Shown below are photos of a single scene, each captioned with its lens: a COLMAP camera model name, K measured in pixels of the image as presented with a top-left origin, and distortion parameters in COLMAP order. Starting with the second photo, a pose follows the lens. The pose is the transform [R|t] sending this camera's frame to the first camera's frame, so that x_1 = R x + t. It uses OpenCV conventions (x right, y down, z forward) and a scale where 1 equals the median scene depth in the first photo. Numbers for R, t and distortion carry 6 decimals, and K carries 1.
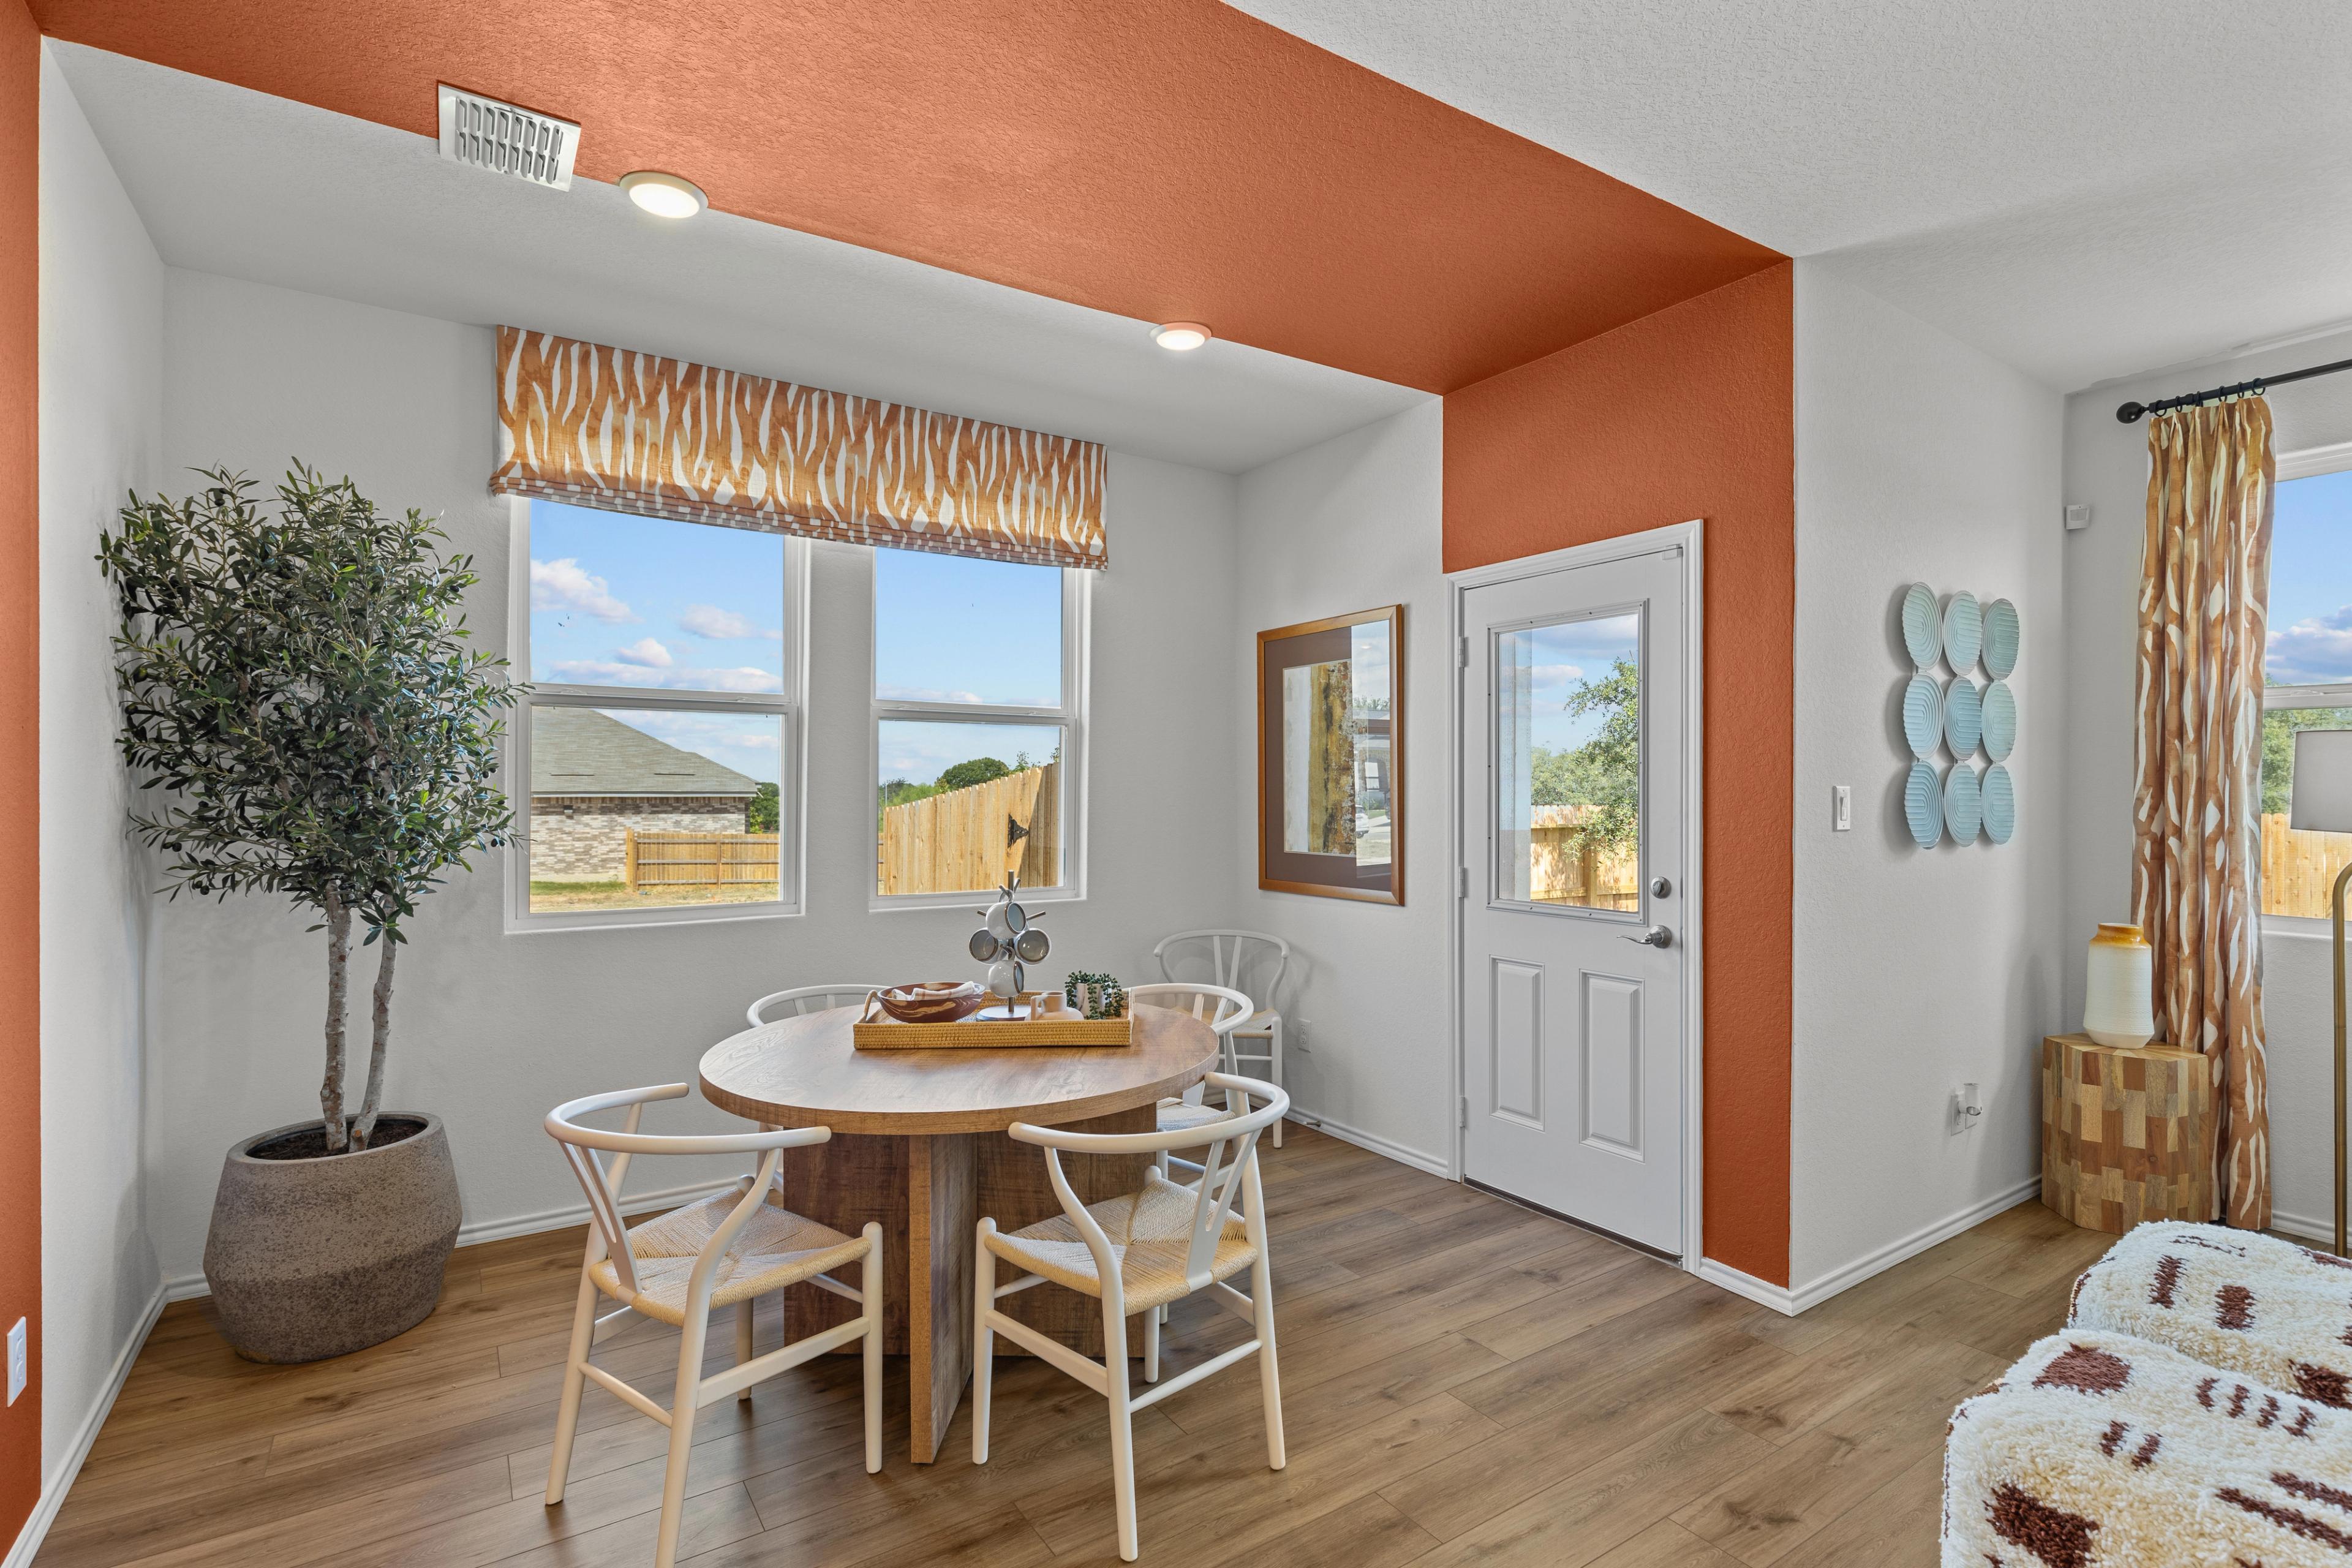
lens RADIAL K [[1106.7, 0, 1176.0], [0, 1106.7, 784.0], [0, 0, 1]] dist [0.002465, 0.000129]
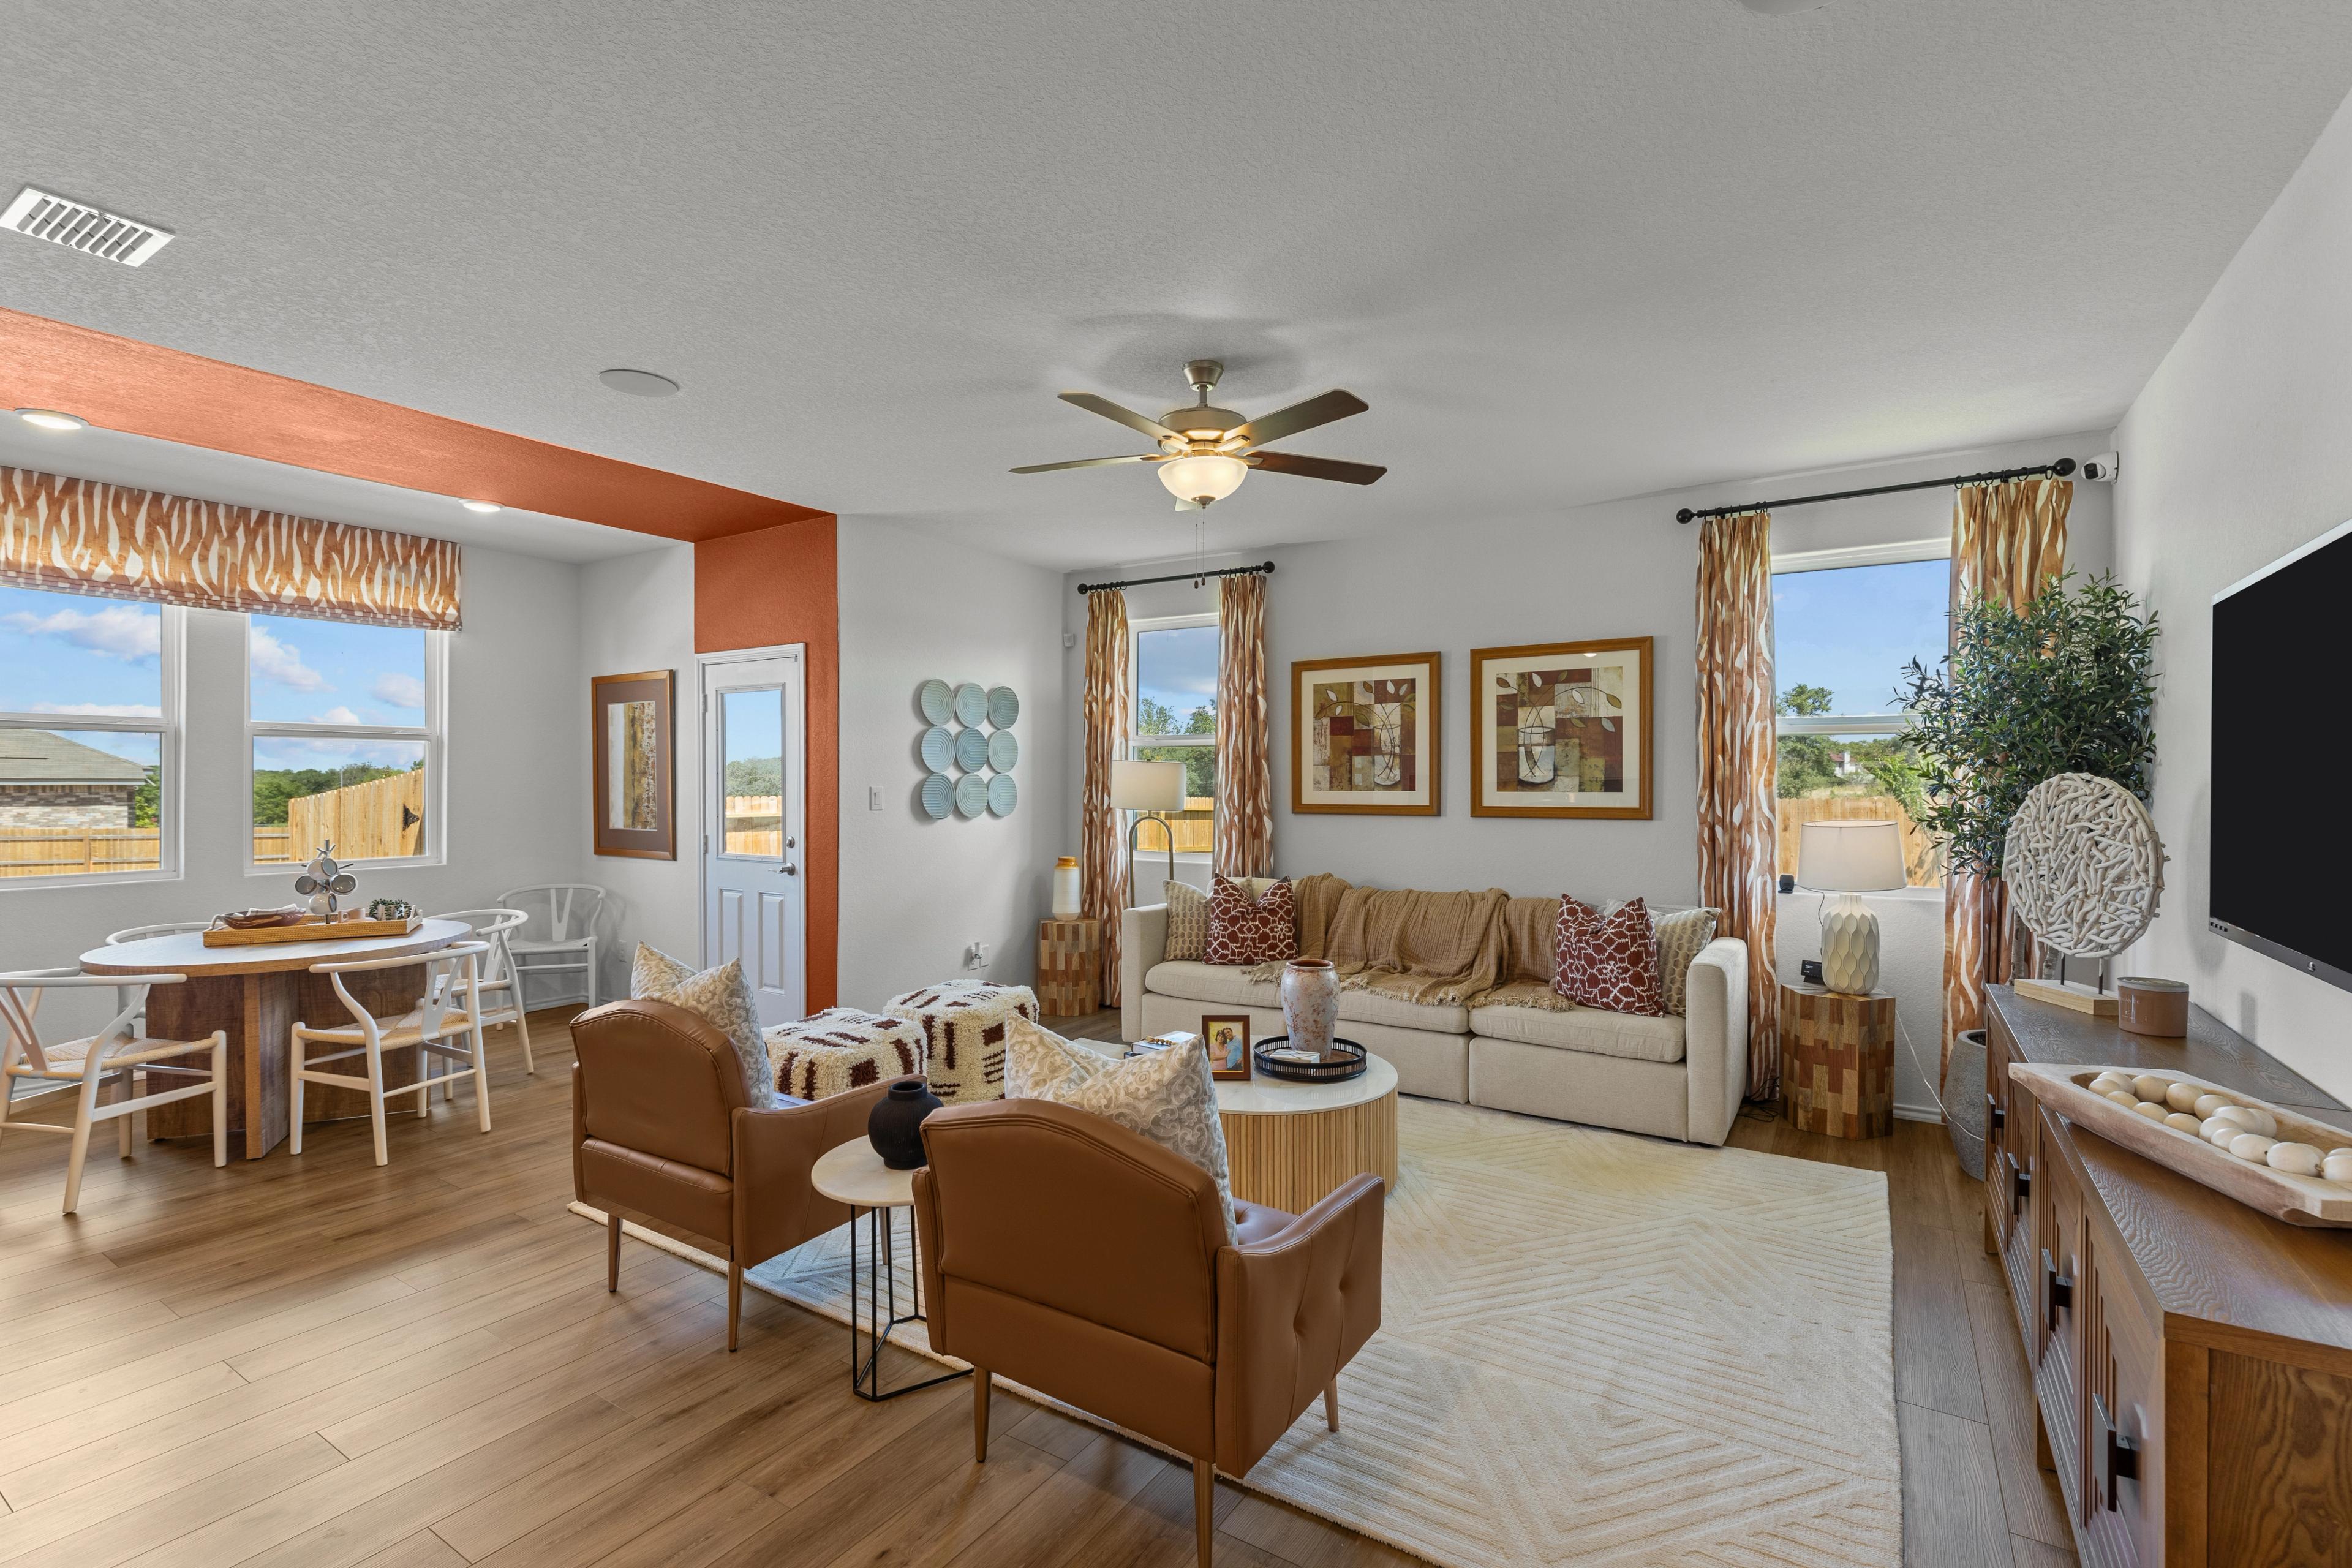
lens RADIAL K [[1065.1, 0, 1184.4], [0, 1065.1, 787.7], [0, 0, 1]] dist [0.004338, 0.001210]
pose [[0.918128, -0.001604, 0.396281, 0.283125], [-0.004541, 0.999884, 0.014569, -0.020334], [-0.396258, -0.015176, 0.918014, -0.720088]]
